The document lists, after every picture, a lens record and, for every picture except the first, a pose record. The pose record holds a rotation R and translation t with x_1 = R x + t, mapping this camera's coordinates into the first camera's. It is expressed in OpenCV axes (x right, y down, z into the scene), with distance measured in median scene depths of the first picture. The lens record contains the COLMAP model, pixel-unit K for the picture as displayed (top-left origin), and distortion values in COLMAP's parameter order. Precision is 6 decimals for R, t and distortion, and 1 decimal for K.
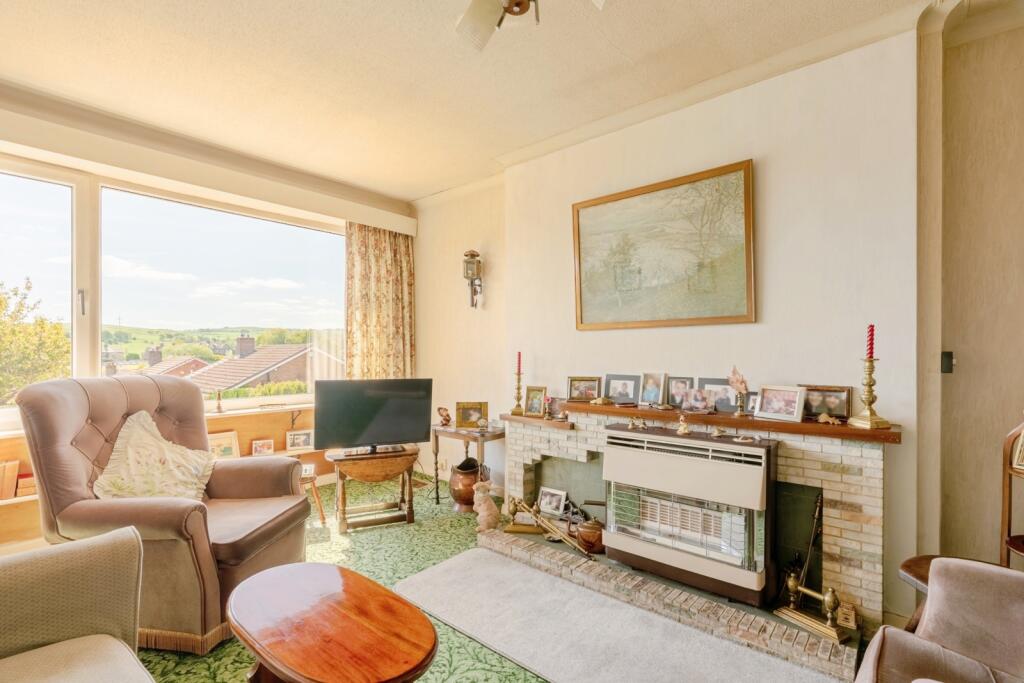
lens RADIAL K [[466.3, 0, 481.8], [0, 466.3, 349.8], [0, 0, 1]] dist [-0.003441, 0.001937]
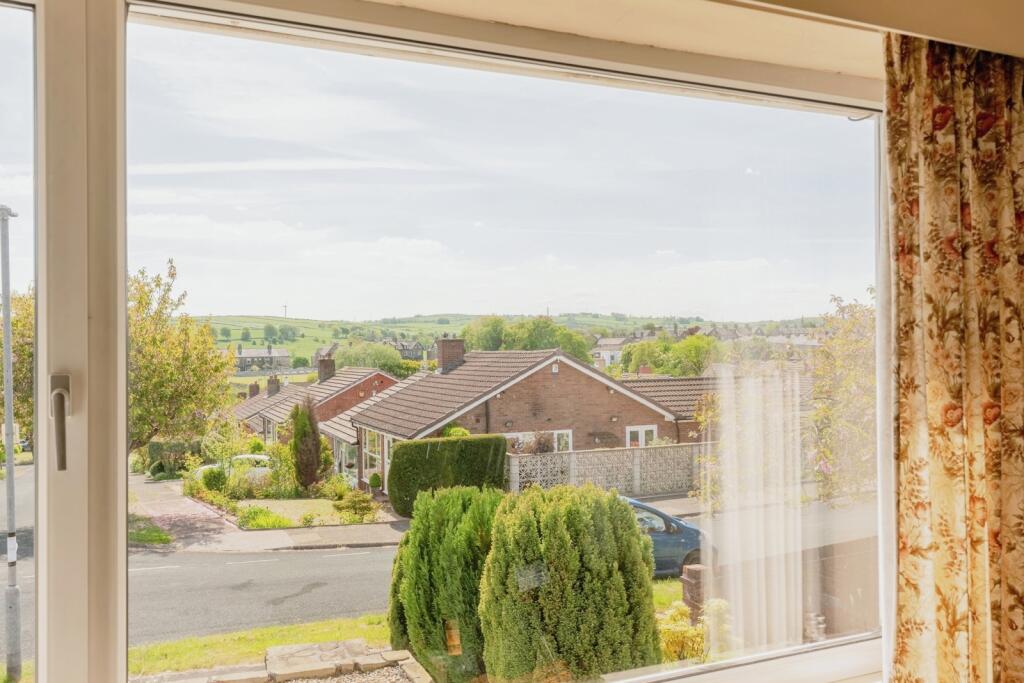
lens RADIAL K [[812.3, 0, 485.3], [0, 812.3, 363.7], [0, 0, 1]] dist [0.013147, 0.004492]
pose [[0.913120, -0.003591, -0.407675, -0.512464], [0.011368, 0.999797, 0.016655, -0.169775], [0.407532, -0.019843, 0.912975, 0.797892]]
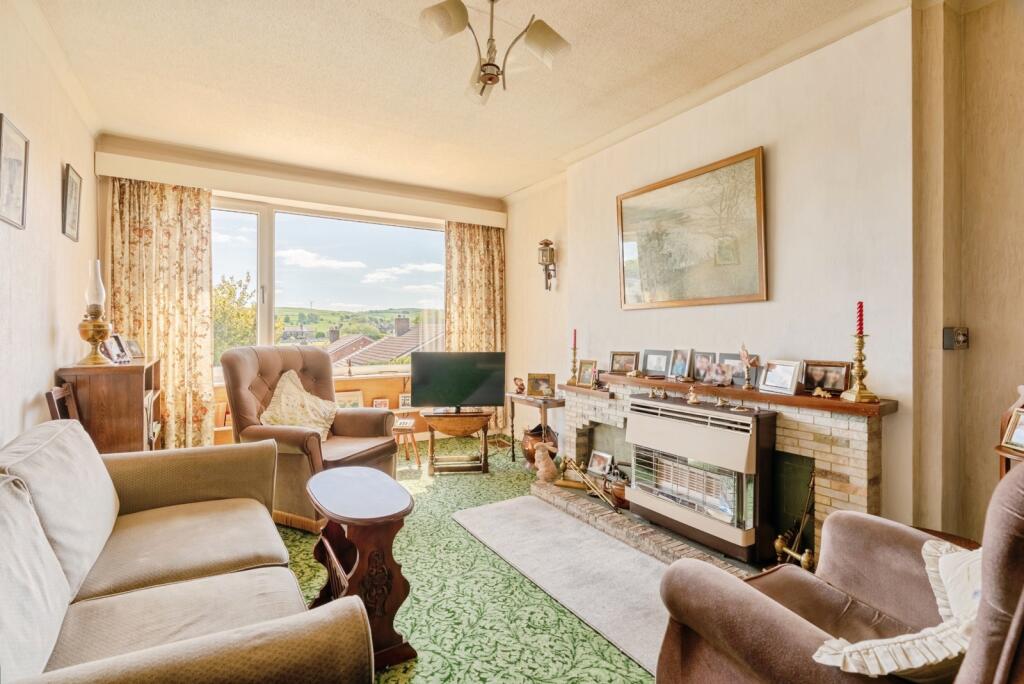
lens RADIAL K [[466.3, 0, 474.3], [0, 466.3, 327.1], [0, 0, 1]] dist [-0.003441, 0.001937]
pose [[0.947965, -0.000906, -0.318373, 0.265933], [-0.000517, 0.999990, -0.004383, 0.005482], [0.318374, 0.004319, 0.947955, -0.185966]]
